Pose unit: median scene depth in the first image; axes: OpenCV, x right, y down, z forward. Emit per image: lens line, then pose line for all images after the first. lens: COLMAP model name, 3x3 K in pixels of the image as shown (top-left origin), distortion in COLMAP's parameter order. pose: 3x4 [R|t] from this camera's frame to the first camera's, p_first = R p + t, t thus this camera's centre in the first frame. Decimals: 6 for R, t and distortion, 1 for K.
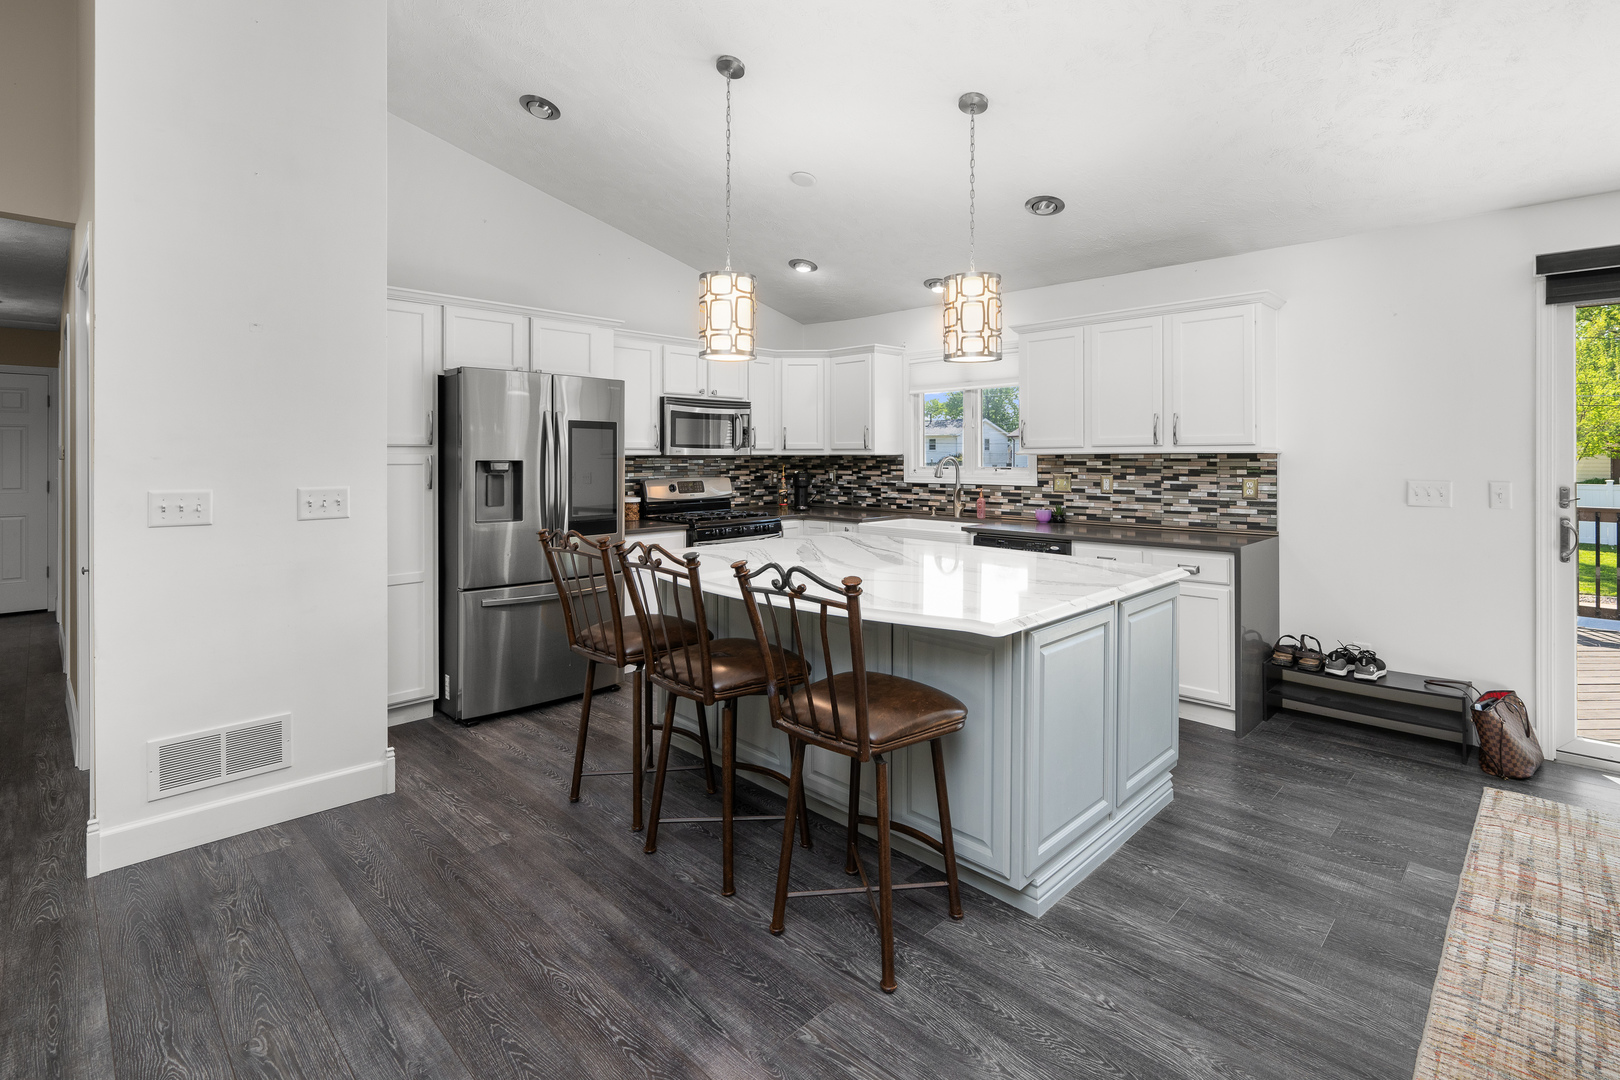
lens RADIAL K [[765.1, 0, 819.2], [0, 765.1, 453.9], [0, 0, 1]] dist [-0.000353, -0.000262]
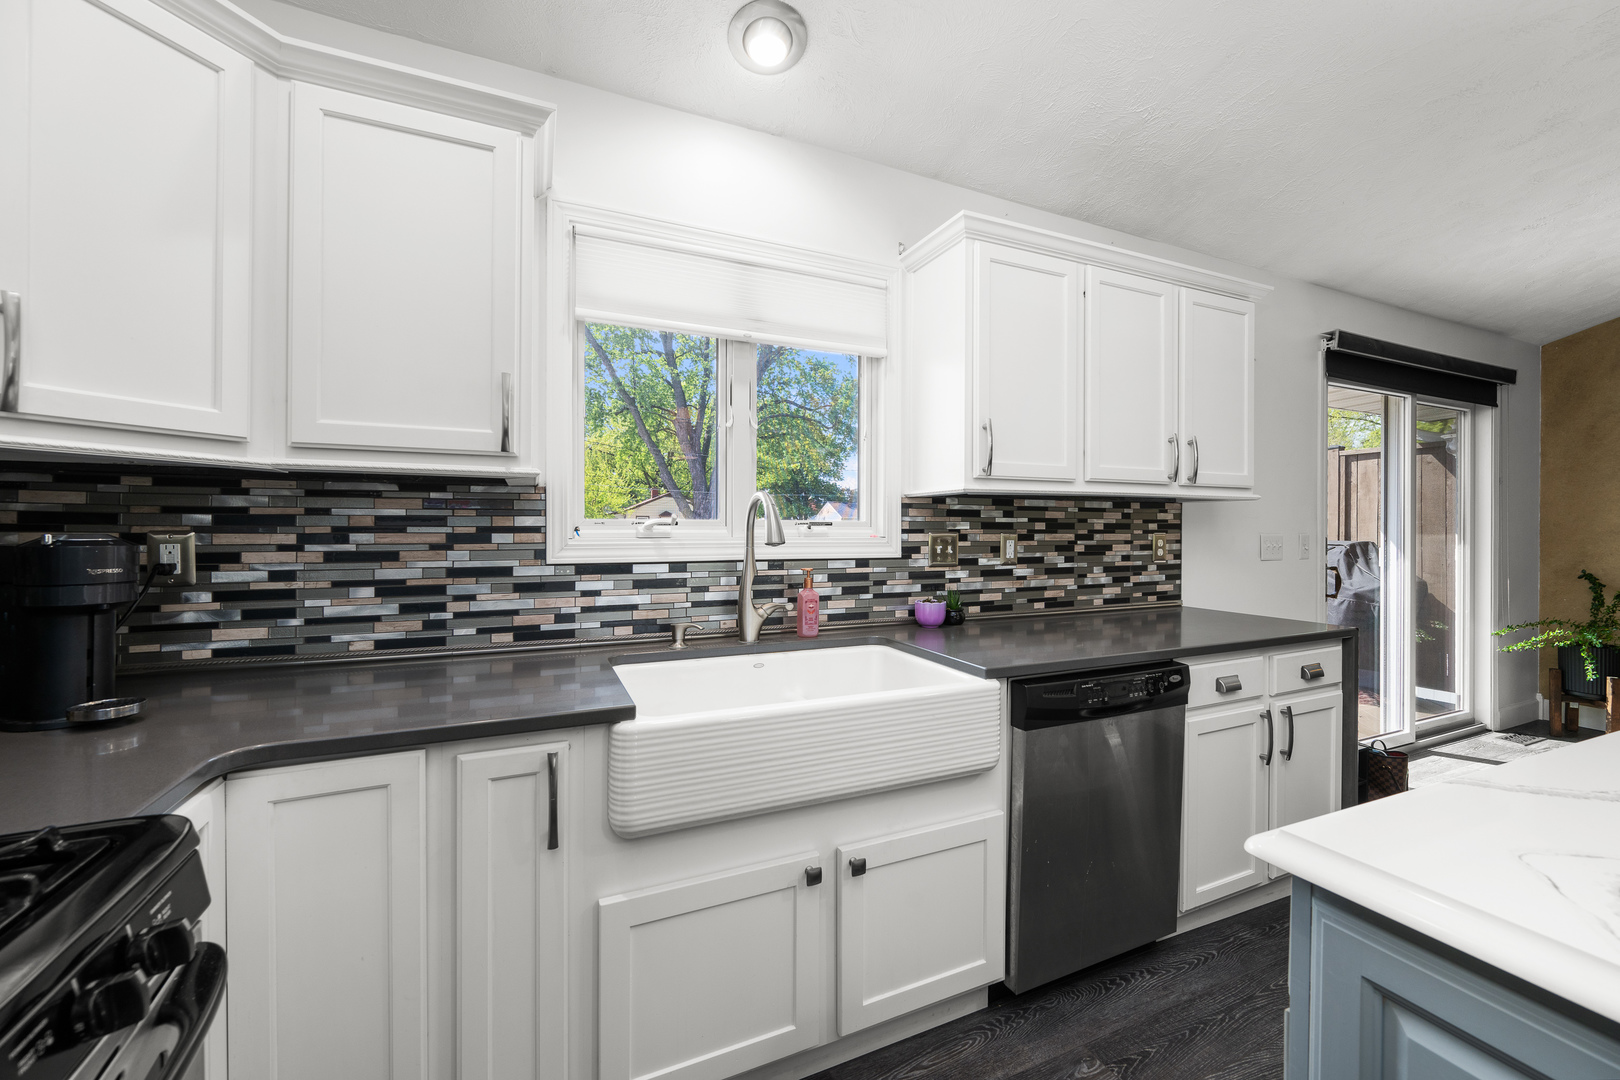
lens RADIAL K [[641.6, 0, 814.5], [0, 641.6, 532.1], [0, 0, 1]] dist [-0.000853, -0.000220]
pose [[0.365768, -0.000568, 0.930706, -0.138704], [-0.005555, 0.999981, 0.002793, 0.024707], [-0.930690, -0.006192, 0.365758, 0.912439]]
